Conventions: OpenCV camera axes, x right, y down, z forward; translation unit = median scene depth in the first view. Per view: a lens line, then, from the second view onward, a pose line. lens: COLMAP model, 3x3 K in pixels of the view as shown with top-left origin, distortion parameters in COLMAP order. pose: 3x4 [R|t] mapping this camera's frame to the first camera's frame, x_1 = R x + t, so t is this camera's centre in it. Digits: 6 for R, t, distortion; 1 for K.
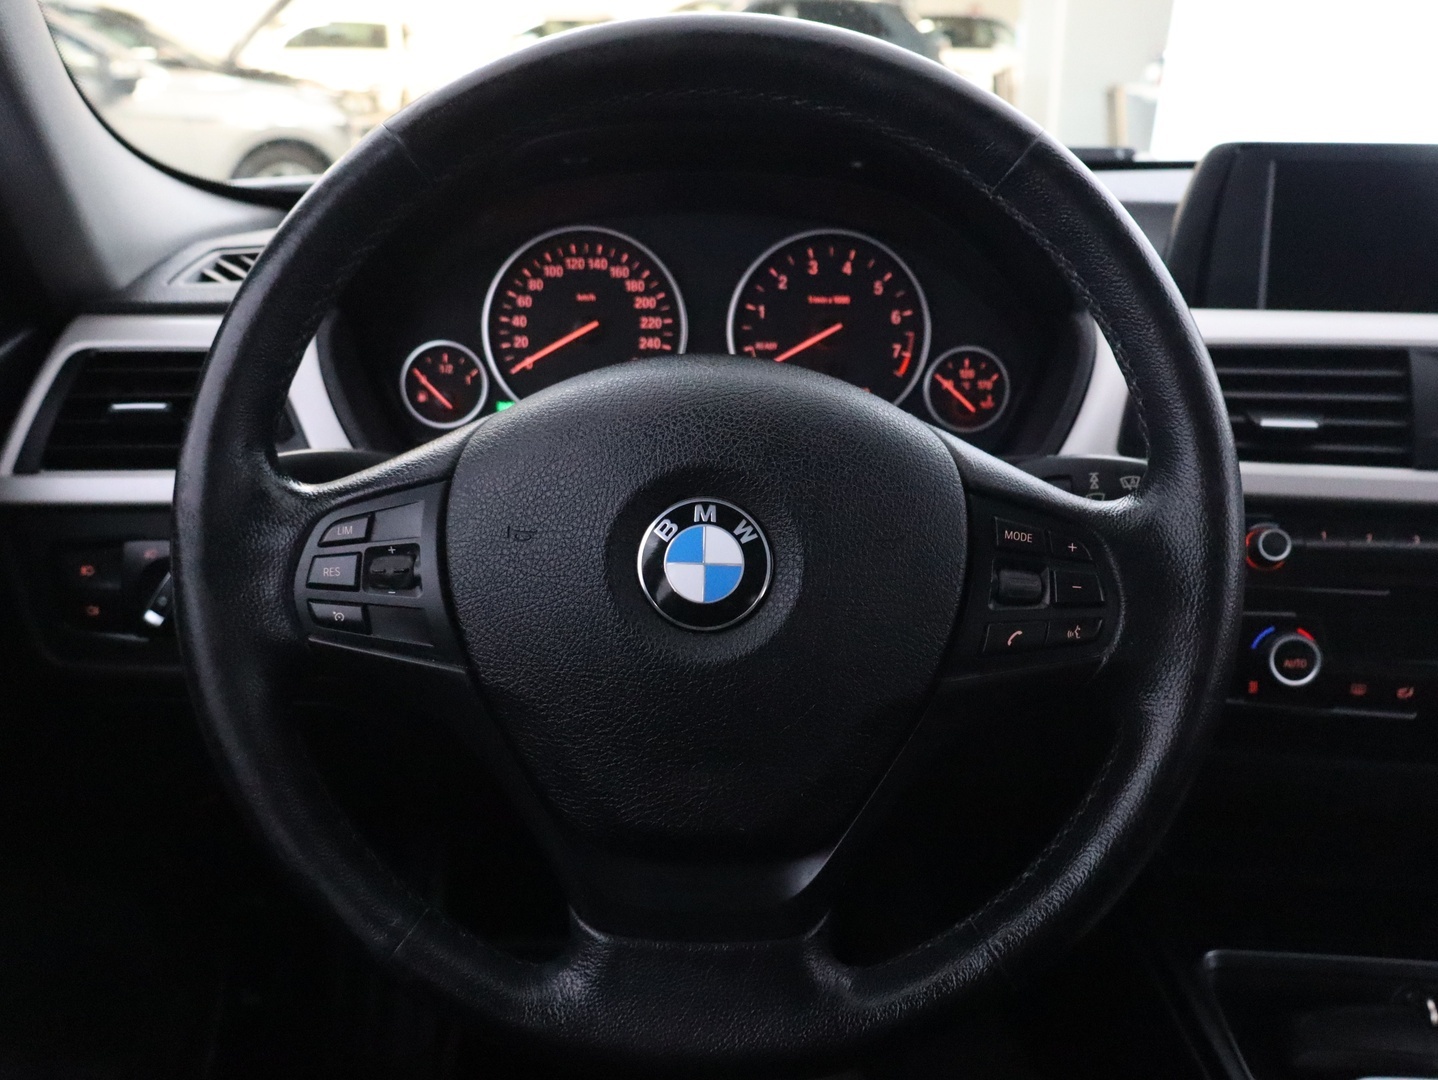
lens RADIAL K [[1416.4, 0, 719.0], [0, 1416.4, 540.0], [0, 0, 1]] dist [0.017096, 0.005639]
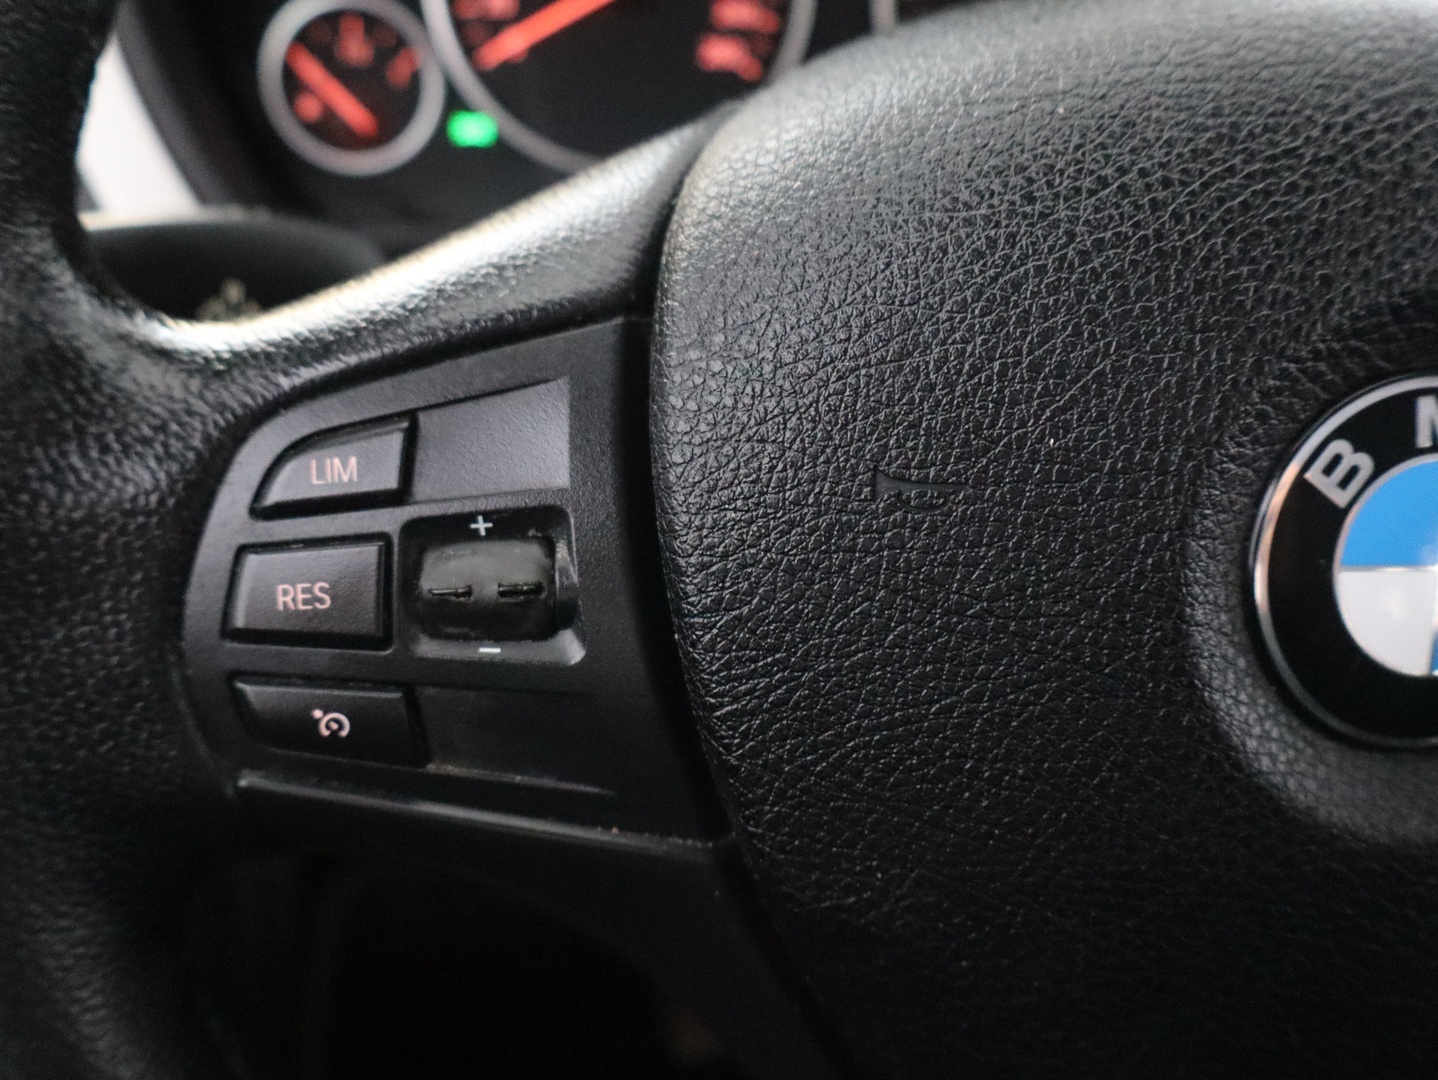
lens RADIAL K [[1416.4, 0, 719.0], [0, 1416.4, 540.0], [0, 0, 1]] dist [0.017096, 0.005639]
pose [[0.982298, -0.032446, 0.184492, -0.165454], [0.001350, 0.986086, 0.166230, -0.032032], [-0.187318, -0.163038, 0.968675, 0.458173]]
